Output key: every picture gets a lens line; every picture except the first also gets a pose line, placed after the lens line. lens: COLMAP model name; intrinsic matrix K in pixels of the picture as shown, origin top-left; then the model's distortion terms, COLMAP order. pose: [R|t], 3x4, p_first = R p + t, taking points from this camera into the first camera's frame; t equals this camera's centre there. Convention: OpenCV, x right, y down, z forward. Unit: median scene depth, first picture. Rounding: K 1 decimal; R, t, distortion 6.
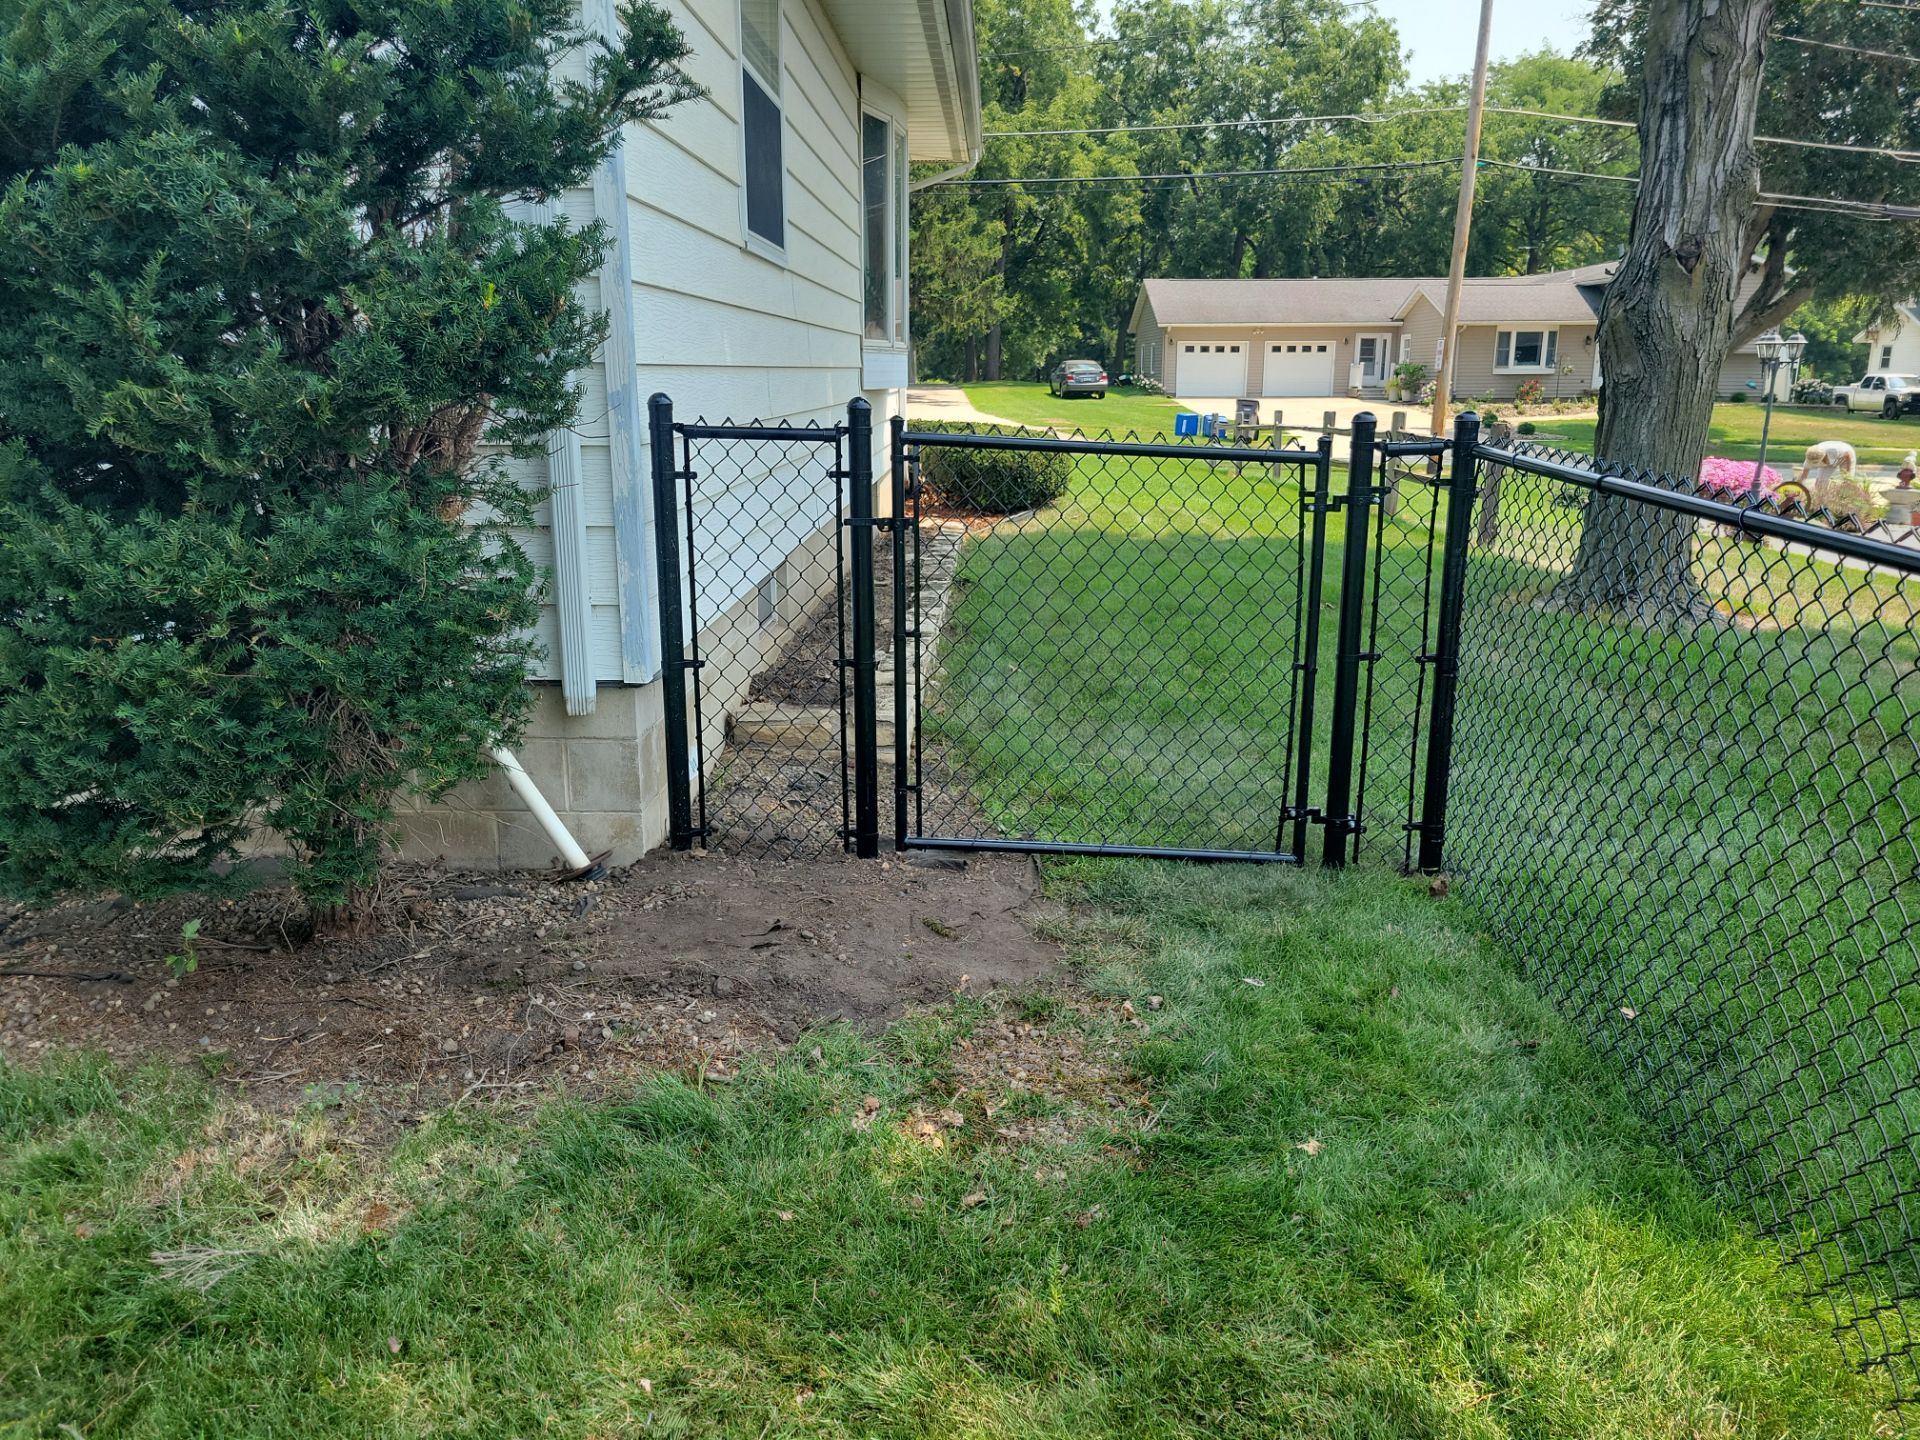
lens RADIAL K [[1447.4, 0, 964.1], [0, 1447.4, 744.8], [0, 0, 1]] dist [0.048131, -0.026190]
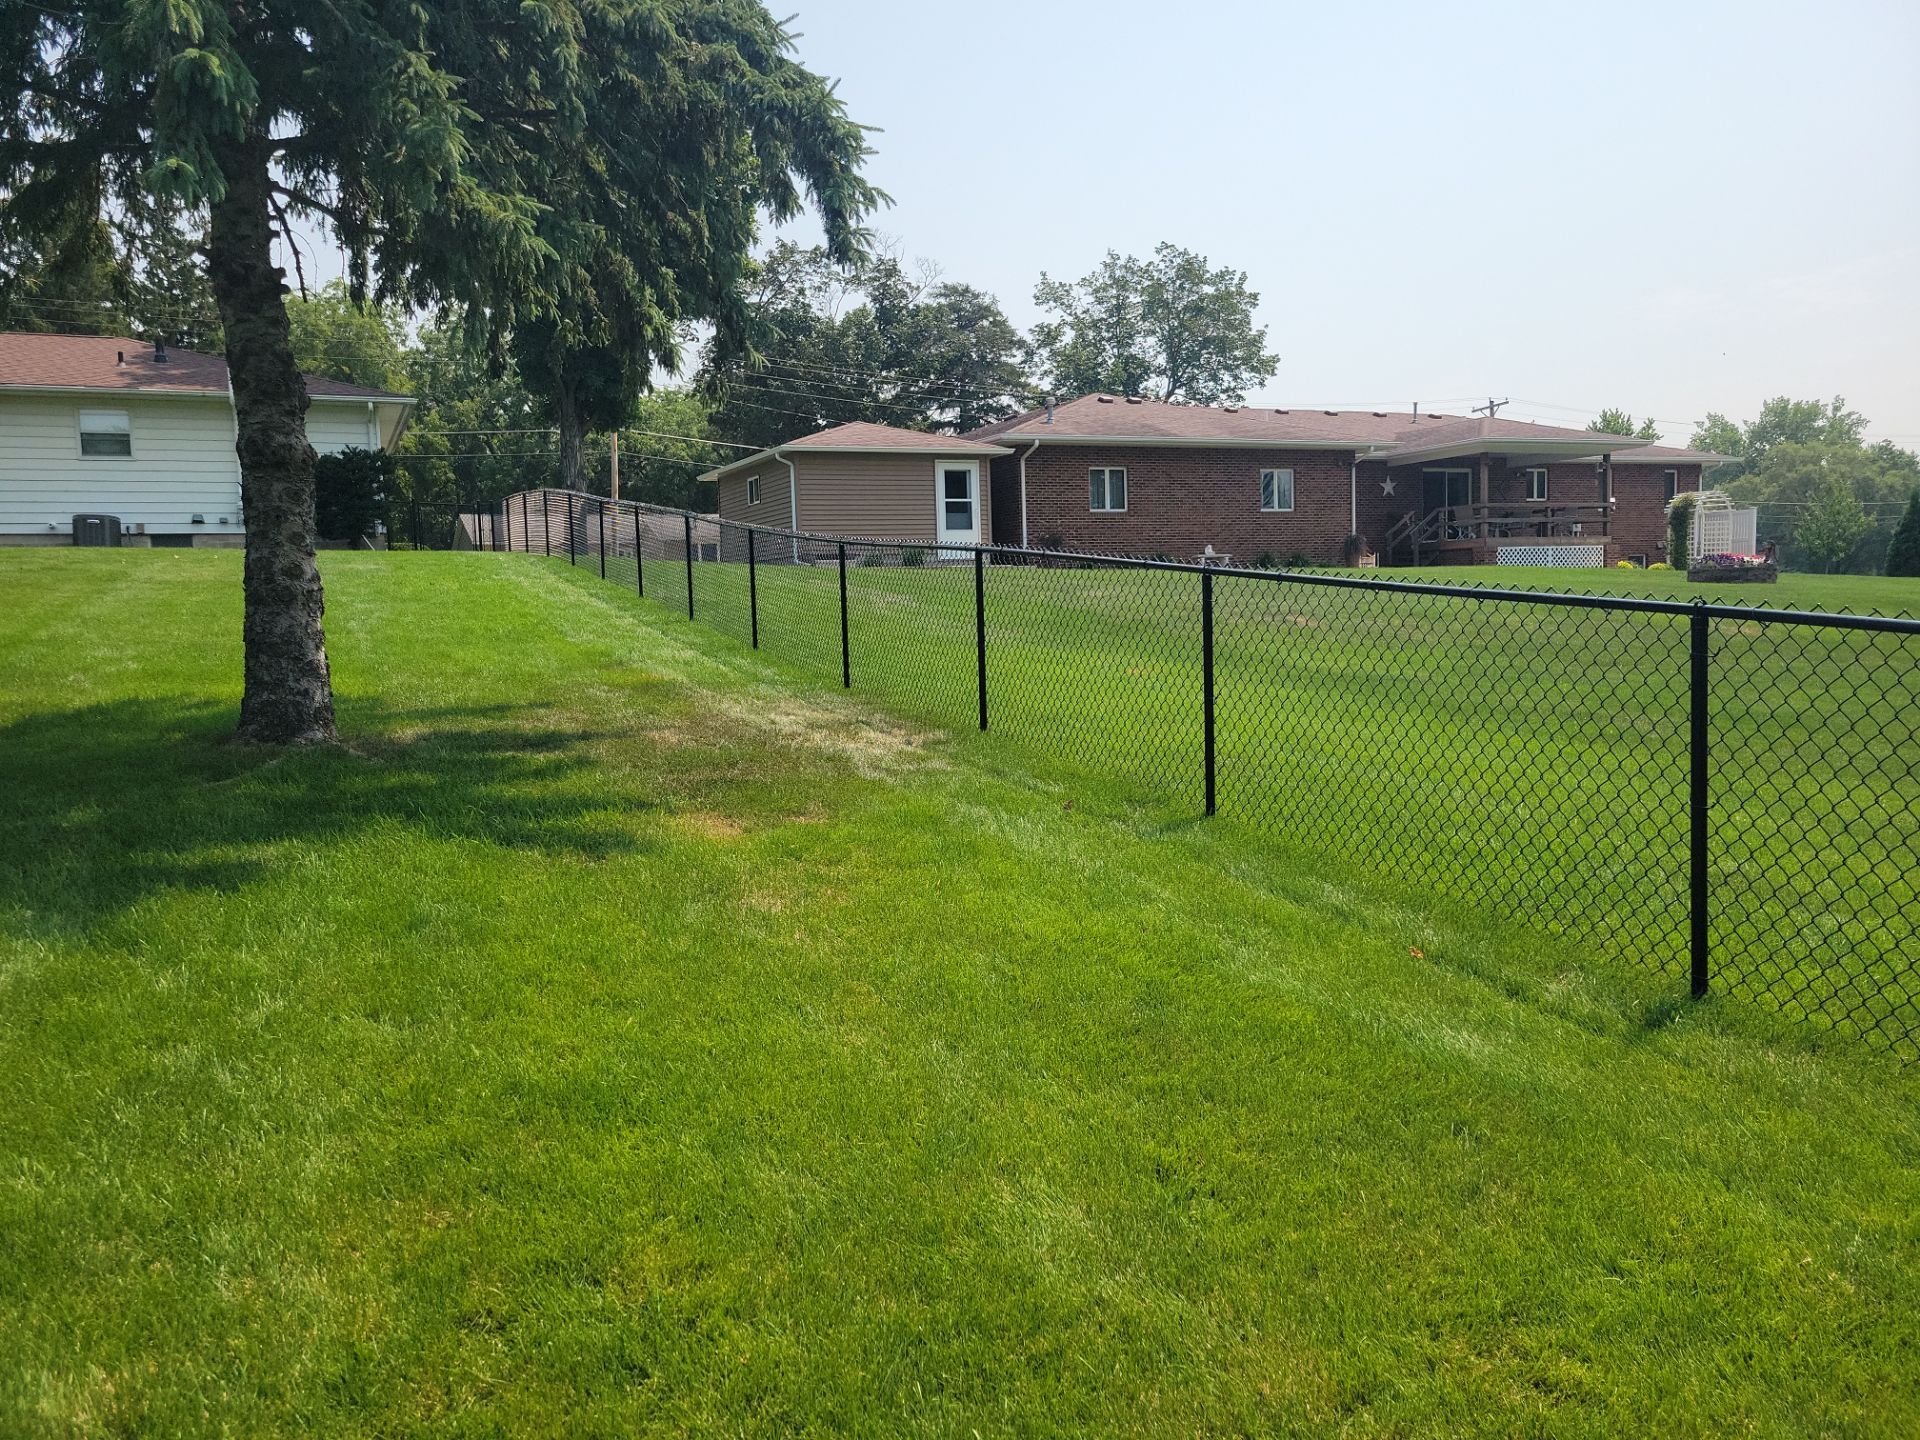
lens RADIAL K [[1447.4, 0, 965.3], [0, 1447.4, 696.3], [0, 0, 1]] dist [0.048131, -0.026190]
pose [[0.902105, -0.057658, 0.427647, -0.044319], [0.139421, 0.976825, -0.162401, 0.138581], [-0.408373, 0.206126, 0.889238, -0.388135]]
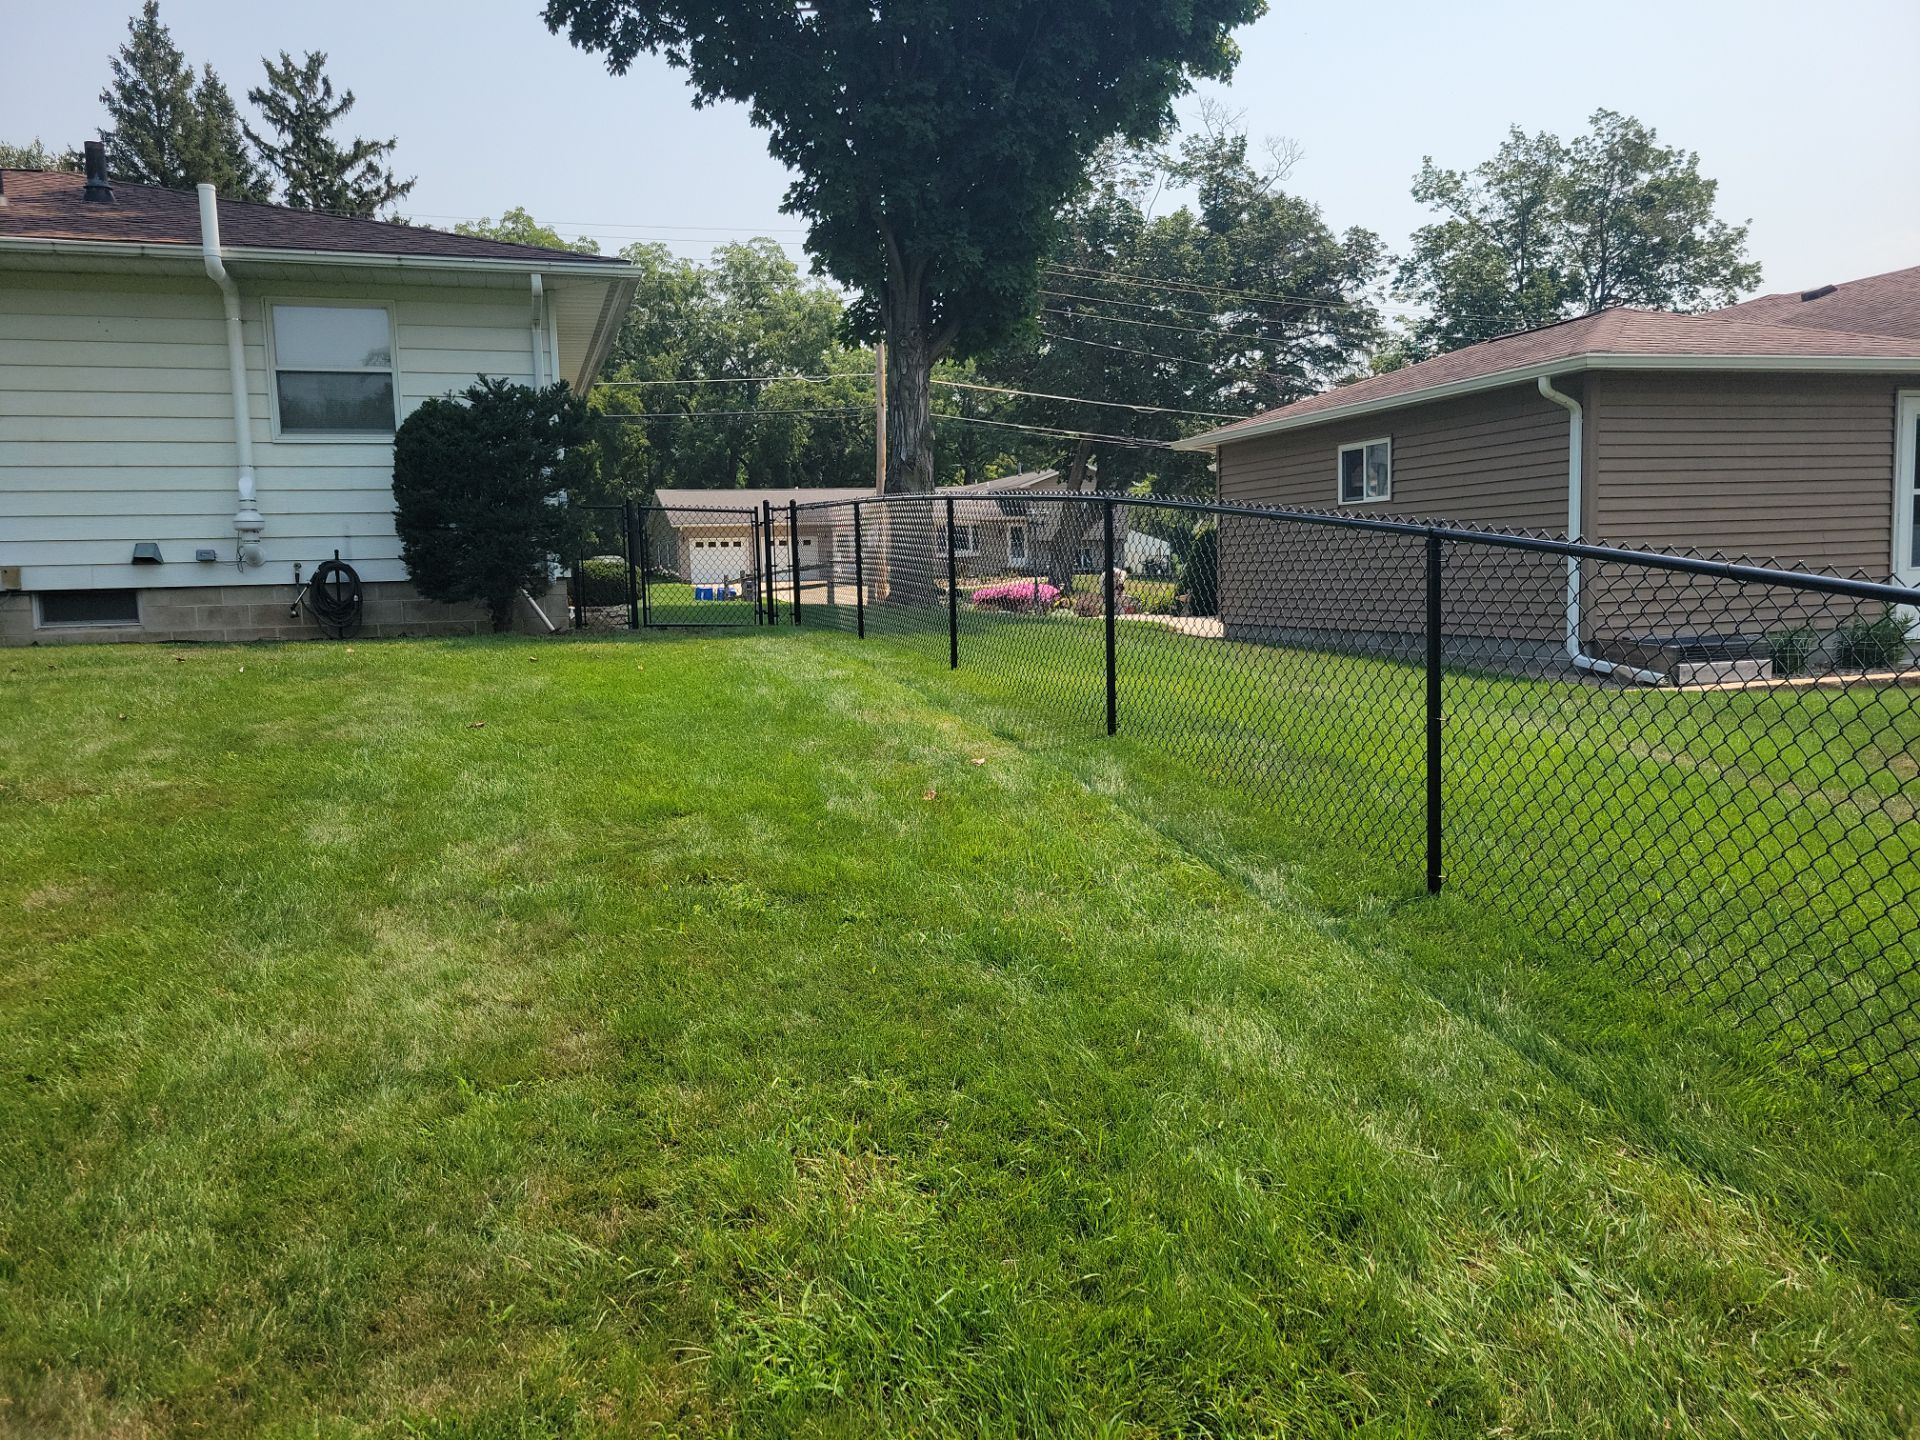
lens RADIAL K [[1447.4, 0, 970.4], [0, 1447.4, 705.0], [0, 0, 1]] dist [0.048131, -0.026190]
pose [[0.944015, -0.059566, 0.324479, -0.025116], [0.112237, 0.982882, -0.146103, 0.047755], [-0.310222, 0.174342, 0.934541, -0.136599]]
